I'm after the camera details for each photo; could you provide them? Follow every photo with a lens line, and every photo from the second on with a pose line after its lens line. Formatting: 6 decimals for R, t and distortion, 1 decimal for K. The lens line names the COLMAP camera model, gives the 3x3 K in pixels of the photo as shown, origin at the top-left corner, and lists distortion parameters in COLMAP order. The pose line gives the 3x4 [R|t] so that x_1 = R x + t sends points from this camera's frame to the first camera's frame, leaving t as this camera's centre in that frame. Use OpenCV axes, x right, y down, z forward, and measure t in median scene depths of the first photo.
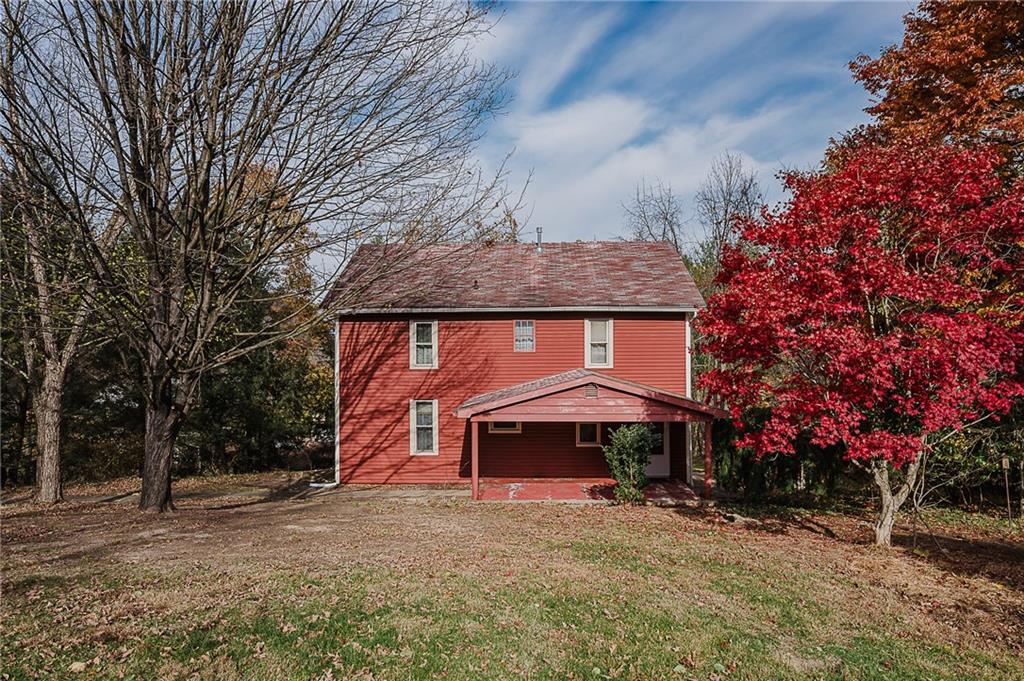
lens RADIAL K [[601.0, 0, 506.4], [0, 601.0, 346.6], [0, 0, 1]] dist [0.005547, -0.005185]
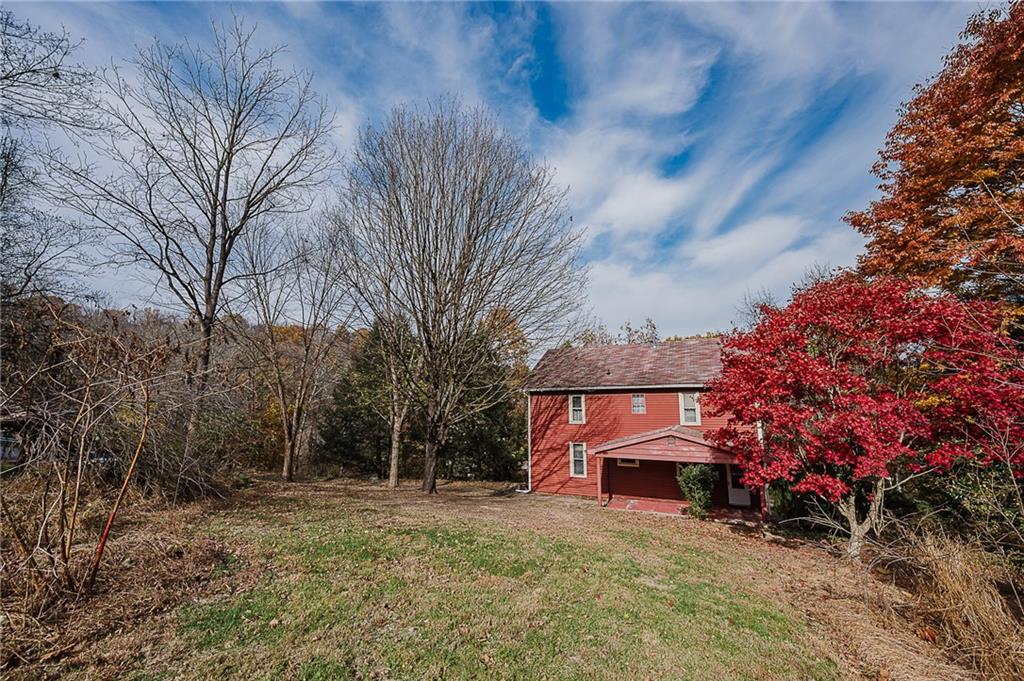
lens RADIAL K [[403.8, 0, 518.2], [0, 403.8, 338.3], [0, 0, 1]] dist [0.000580, -0.000498]
pose [[0.915966, -0.064712, -0.396004, 0.174313], [-0.001427, 0.986378, -0.164489, -0.012472], [0.401254, 0.151231, 0.903396, -0.123206]]
